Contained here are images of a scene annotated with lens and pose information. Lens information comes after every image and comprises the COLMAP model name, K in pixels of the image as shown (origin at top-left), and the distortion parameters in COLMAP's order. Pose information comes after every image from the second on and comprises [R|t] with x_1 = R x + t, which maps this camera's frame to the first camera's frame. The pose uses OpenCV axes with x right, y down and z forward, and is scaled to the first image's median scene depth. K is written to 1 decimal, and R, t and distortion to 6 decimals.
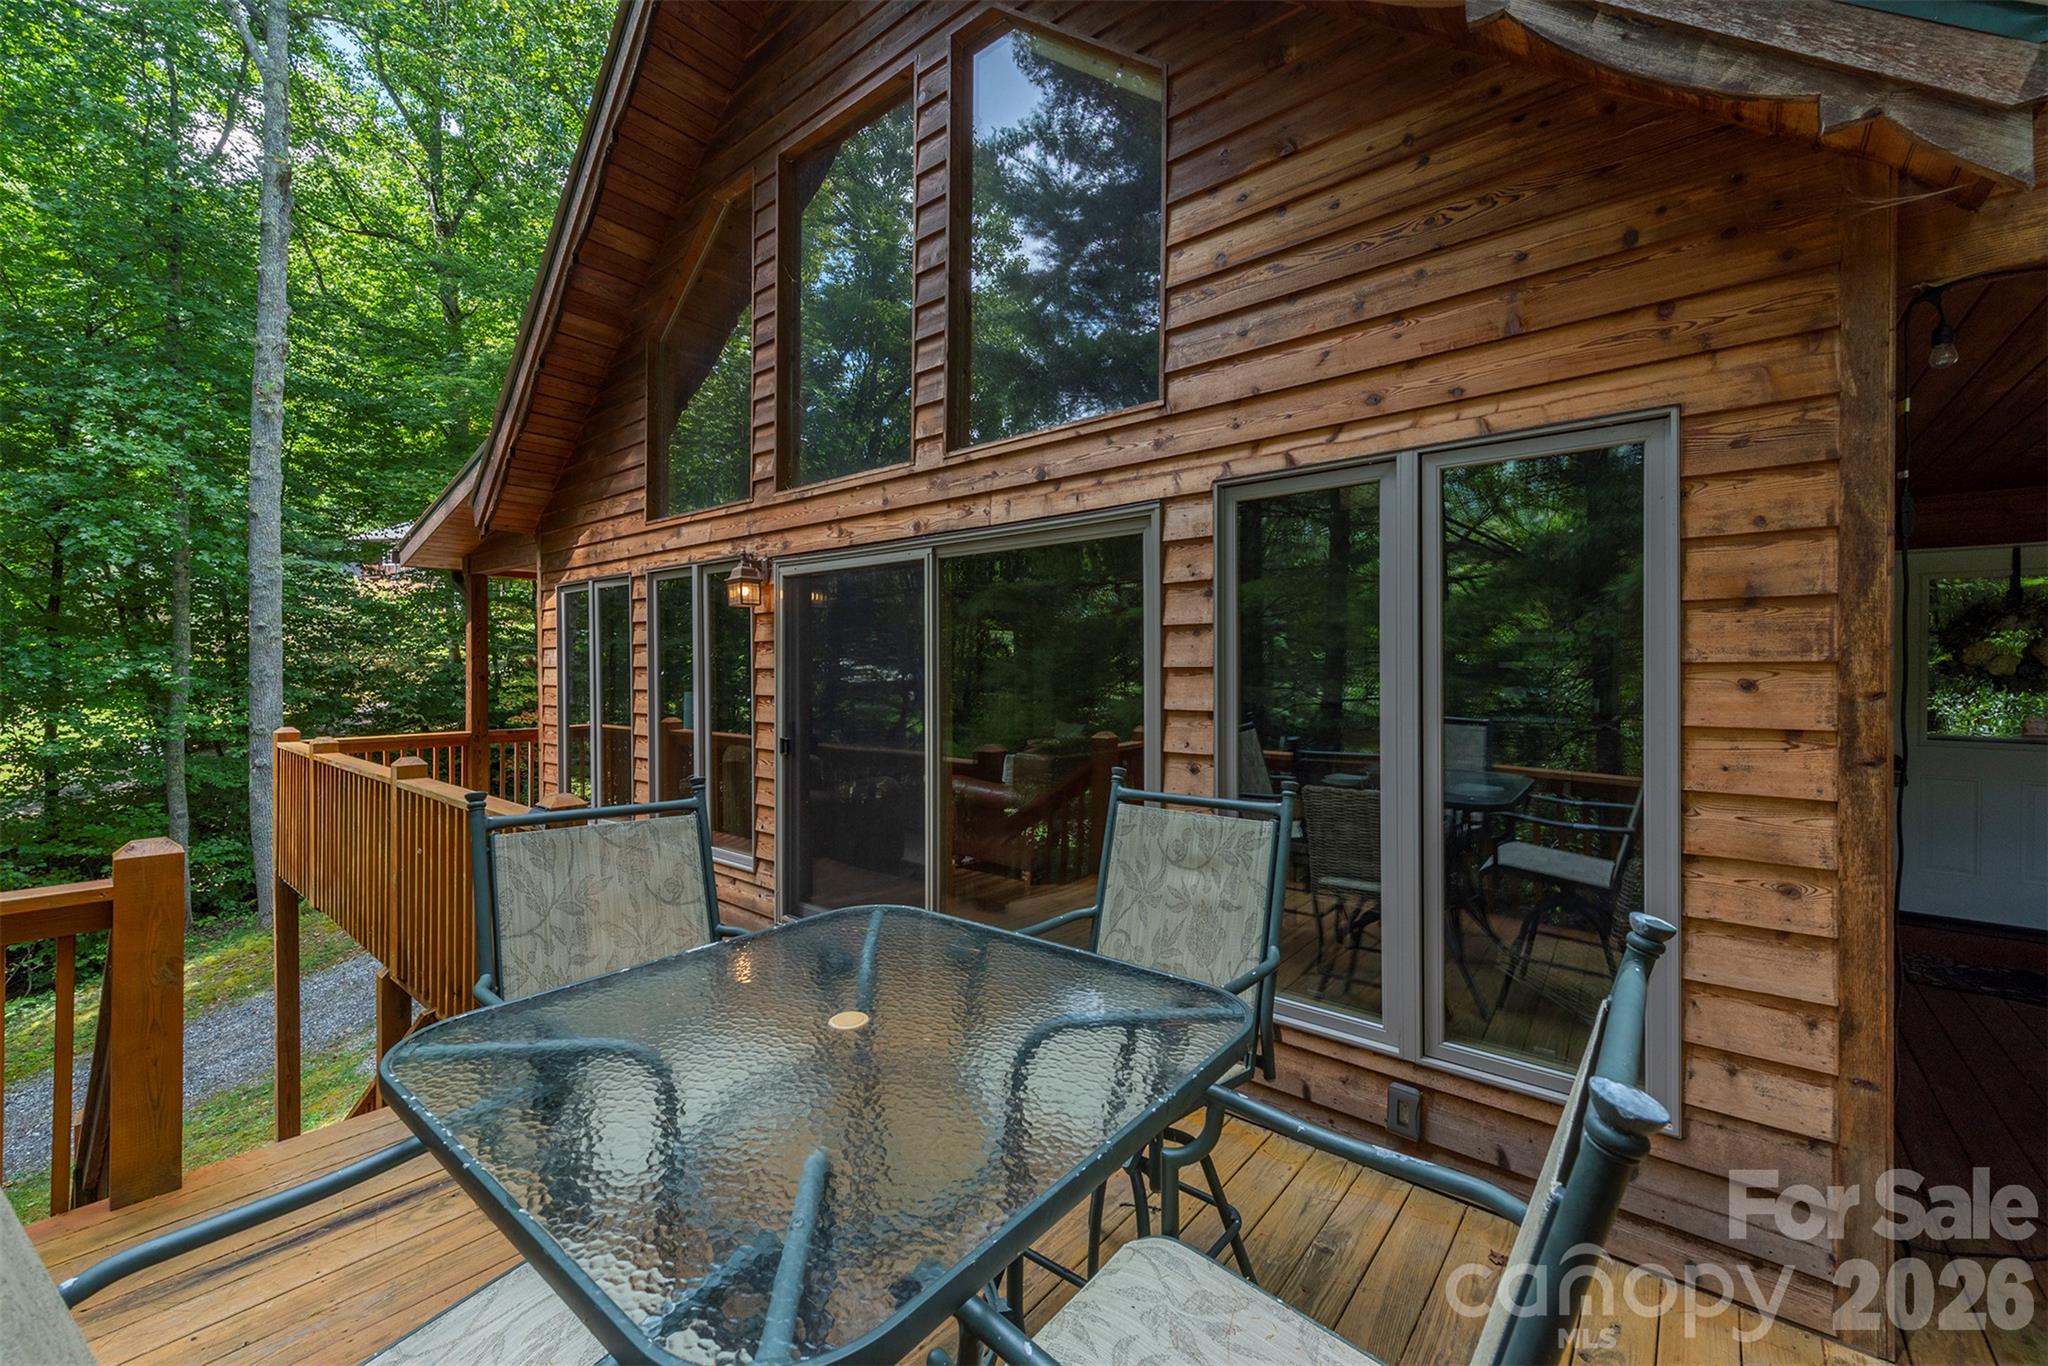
lens RADIAL K [[815.2, 0, 1024.2], [0, 815.2, 668.7], [0, 0, 1]] dist [0.011128, -0.000148]
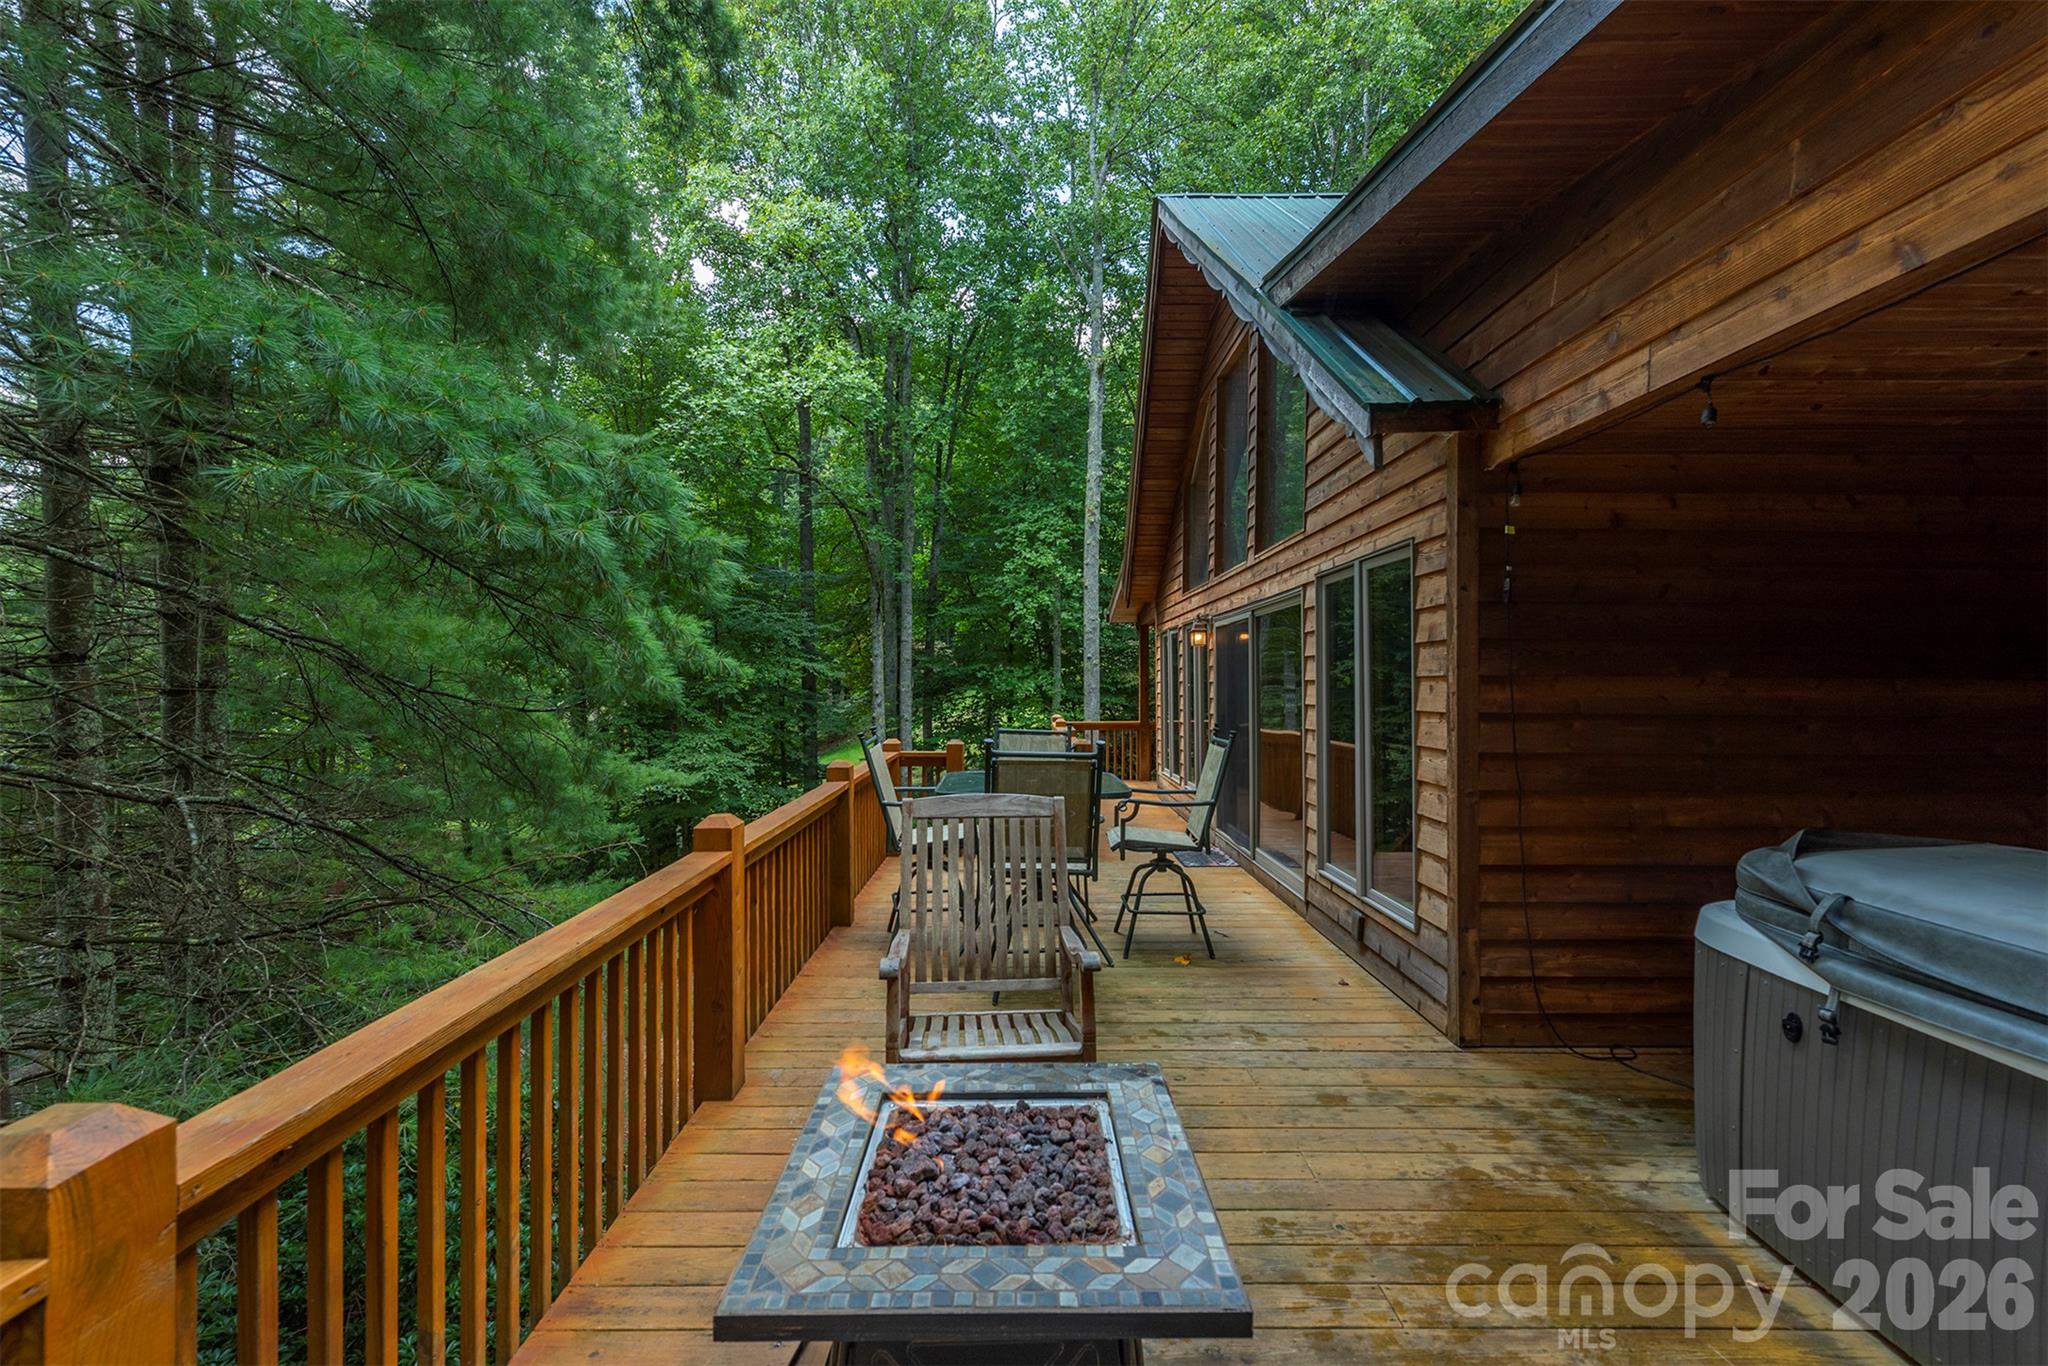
lens RADIAL K [[863.9, 0, 1024.0], [0, 863.9, 683.0], [0, 0, 1]] dist [-0.000651, -0.000162]
pose [[0.636185, 0.001463, -0.771535, 0.883274], [-0.007063, 0.999967, -0.003927, 0.011552], [0.771504, 0.007948, 0.636175, -0.467023]]
